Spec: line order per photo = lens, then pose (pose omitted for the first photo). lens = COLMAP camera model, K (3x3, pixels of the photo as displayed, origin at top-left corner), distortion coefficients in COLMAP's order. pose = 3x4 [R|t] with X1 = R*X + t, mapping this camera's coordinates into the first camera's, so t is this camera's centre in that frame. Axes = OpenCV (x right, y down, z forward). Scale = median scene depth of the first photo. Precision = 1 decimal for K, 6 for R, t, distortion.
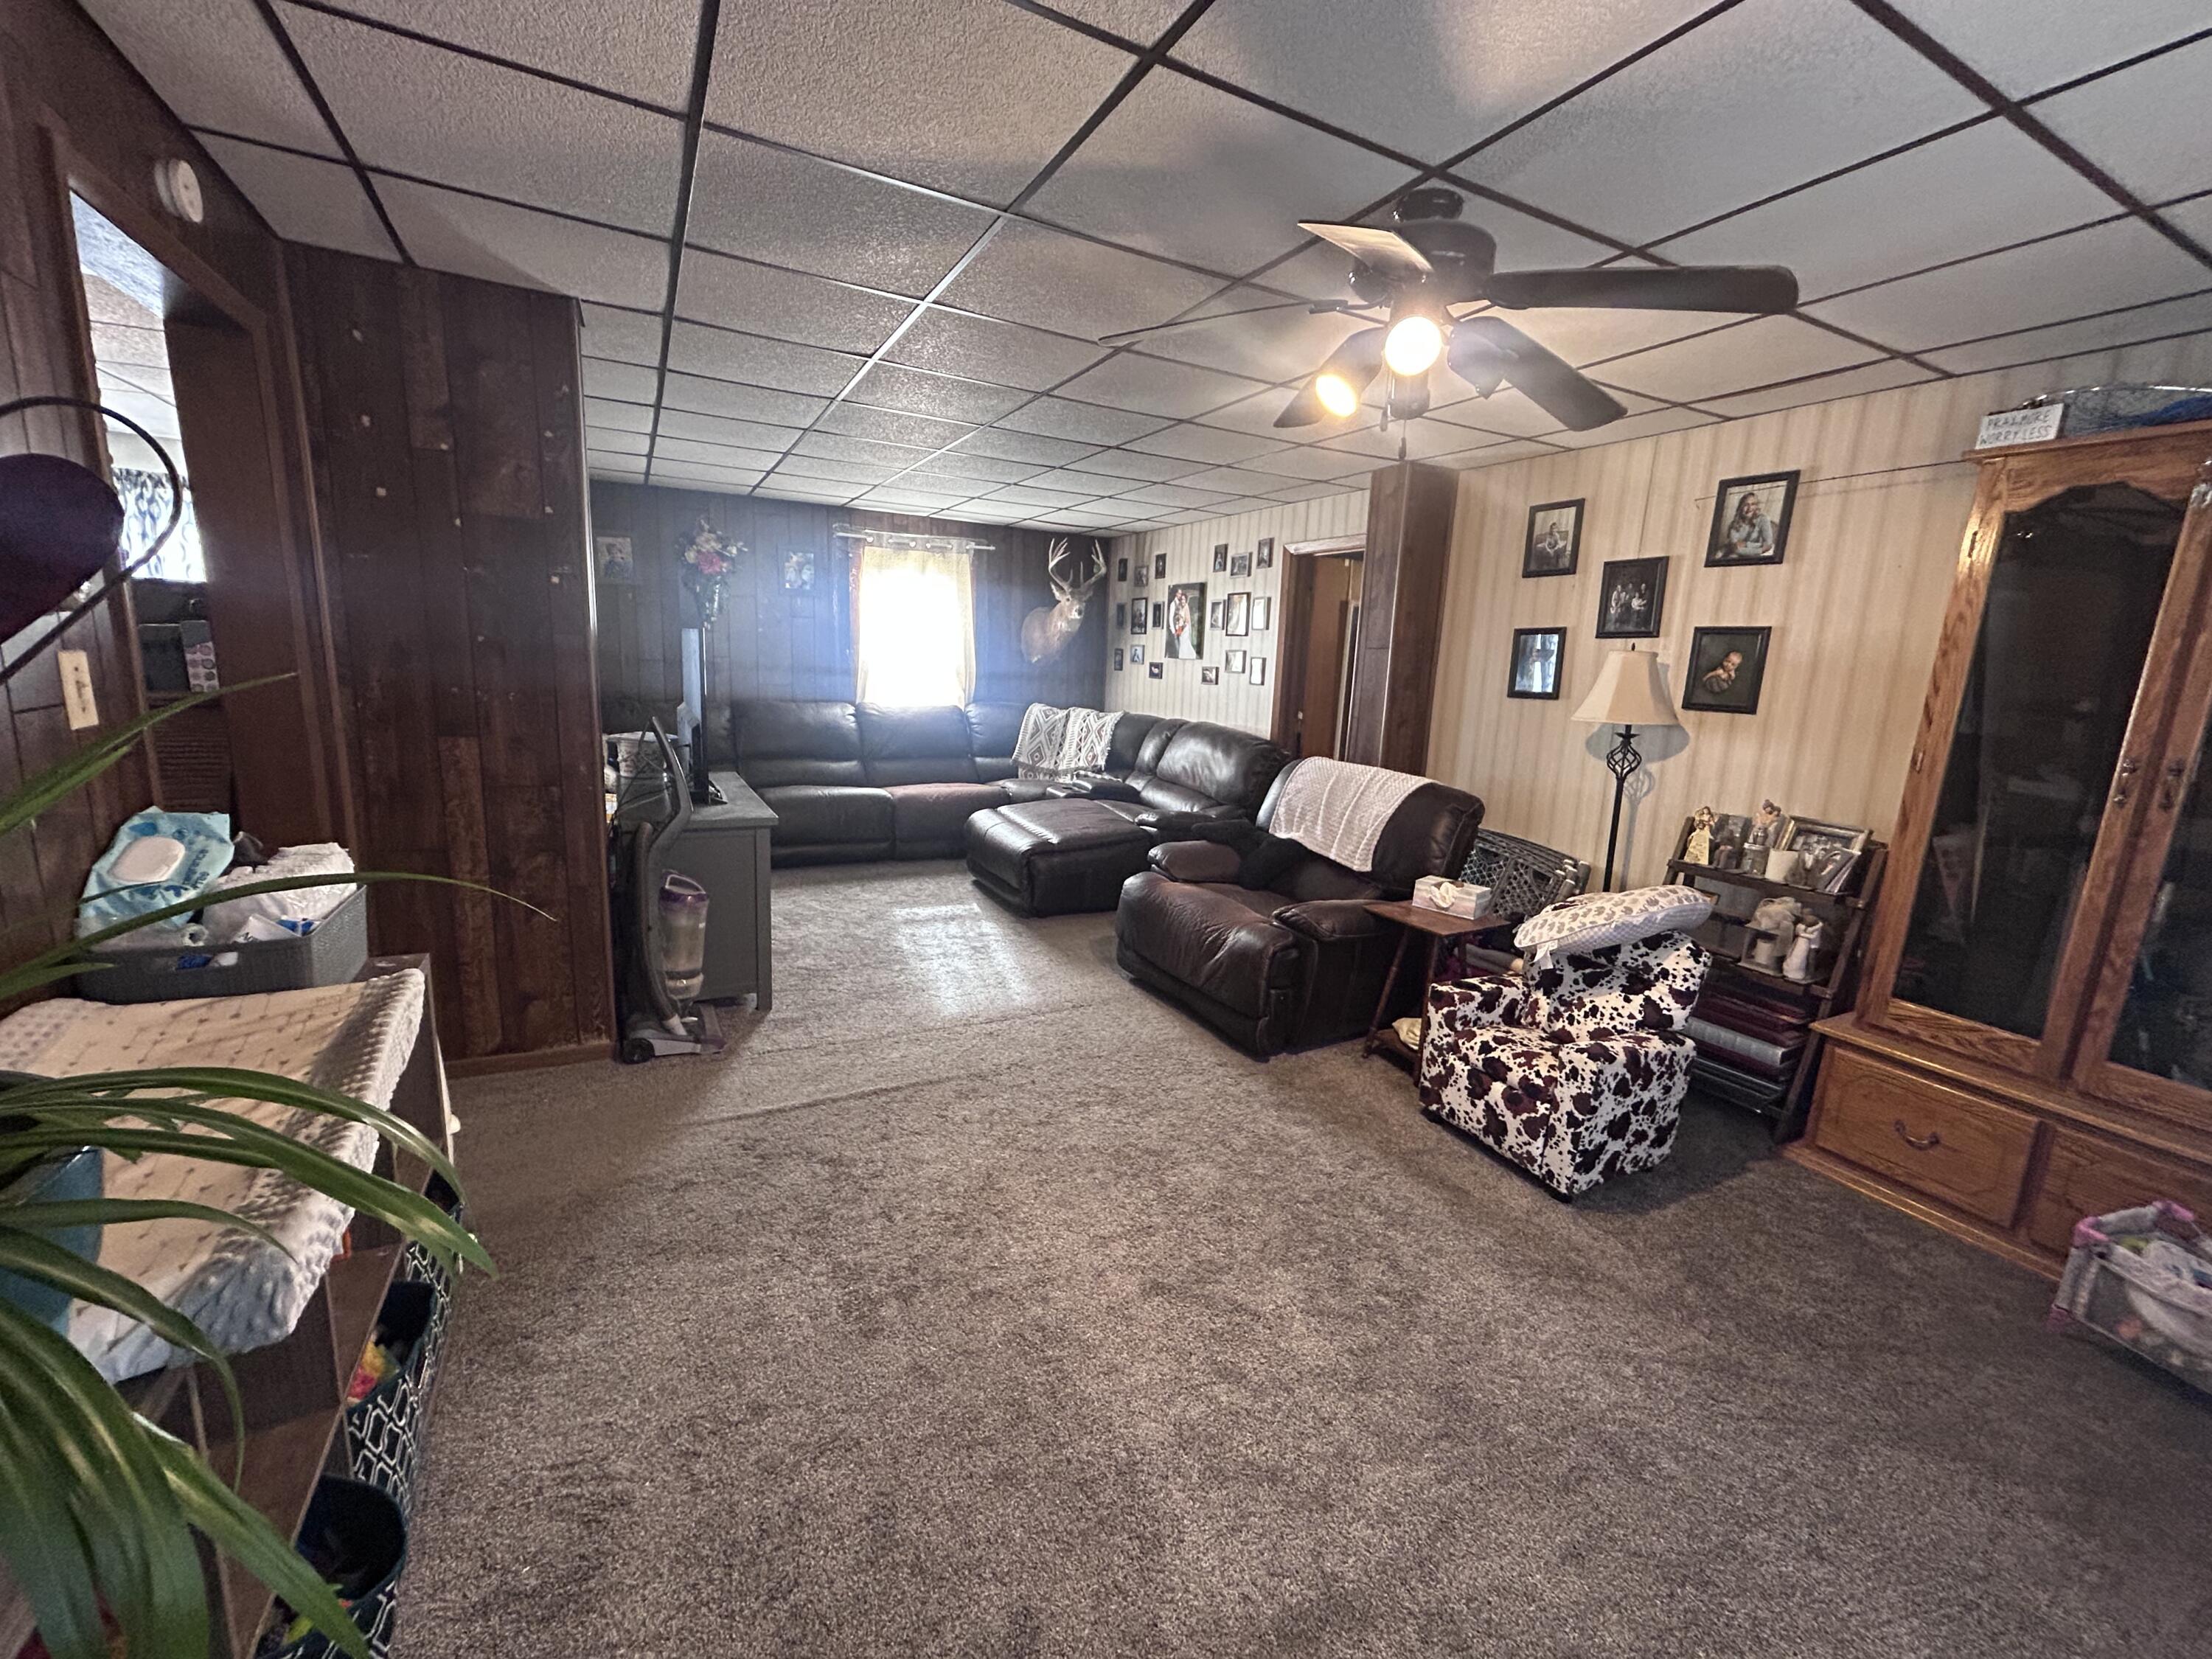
lens RADIAL K [[894.9, 0, 1106.0], [0, 894.9, 829.5], [0, 0, 1]] dist [-0.003144, 0.001981]
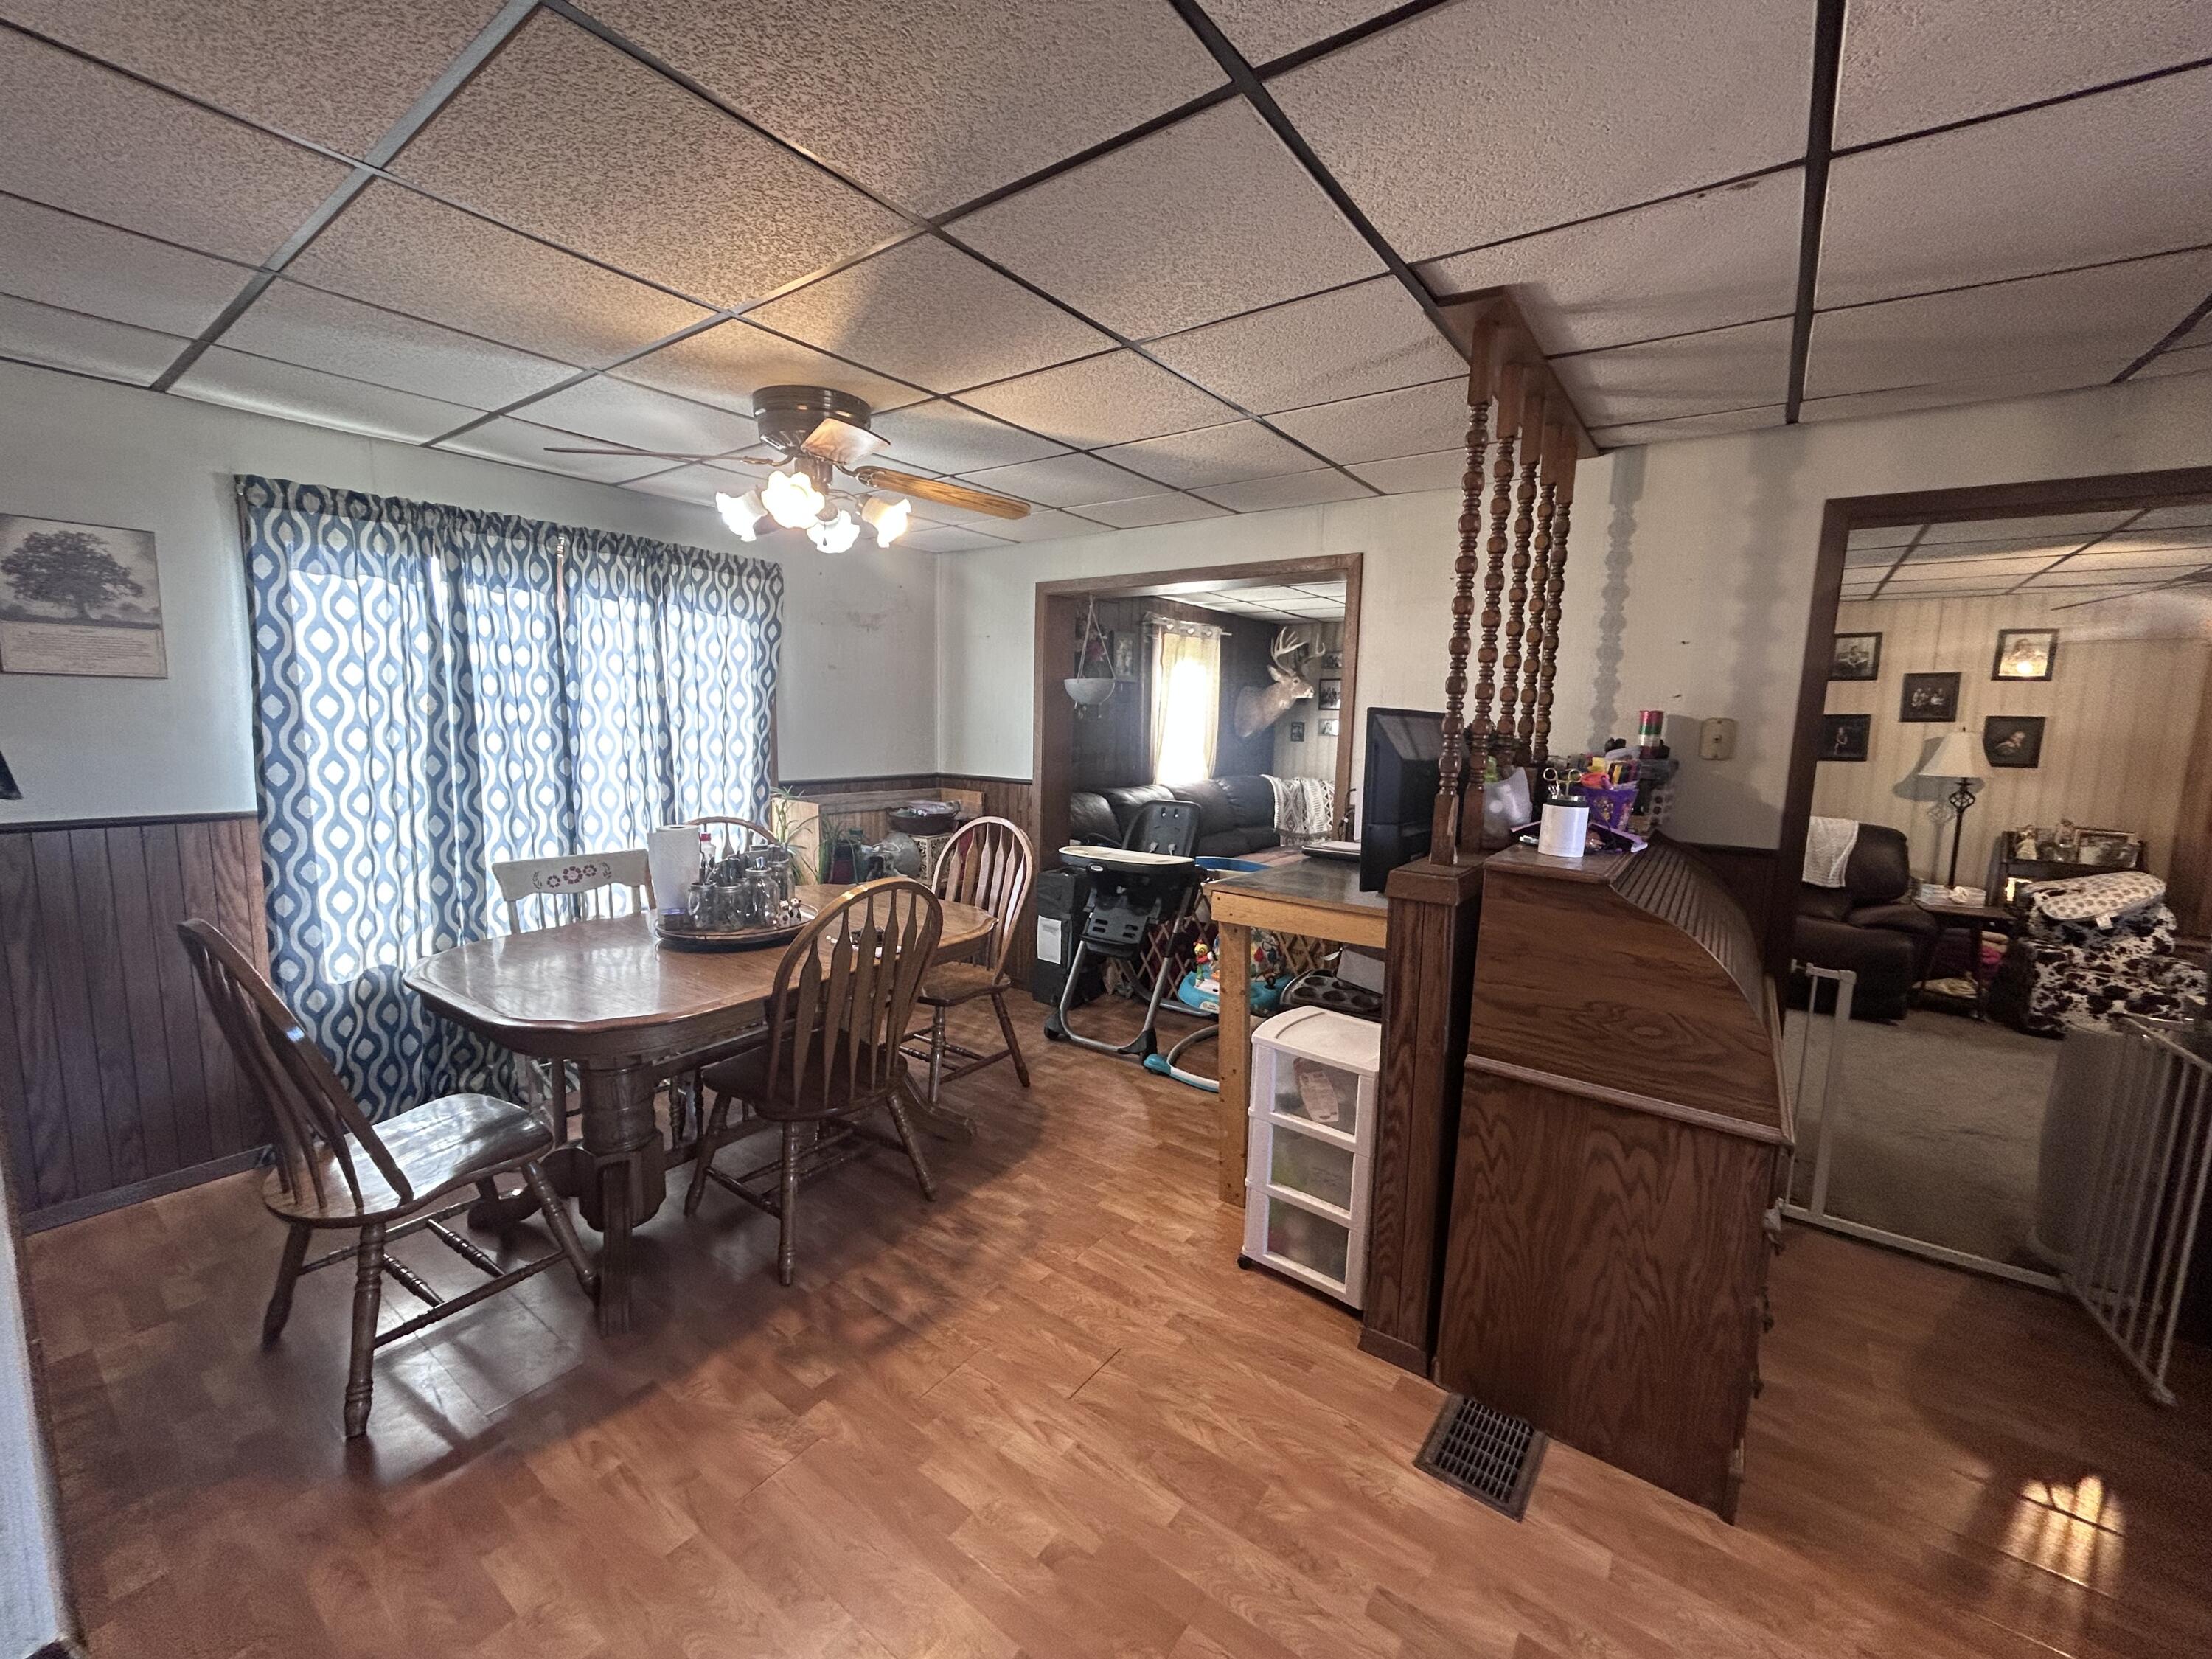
lens RADIAL K [[894.9, 0, 1106.0], [0, 894.9, 829.5], [0, 0, 1]] dist [-0.003144, 0.001981]
pose [[0.899500, -0.080323, 0.429474, -1.552098], [0.100691, 0.994607, -0.024873, -0.144411], [-0.425160, 0.065617, 0.902736, 0.224413]]
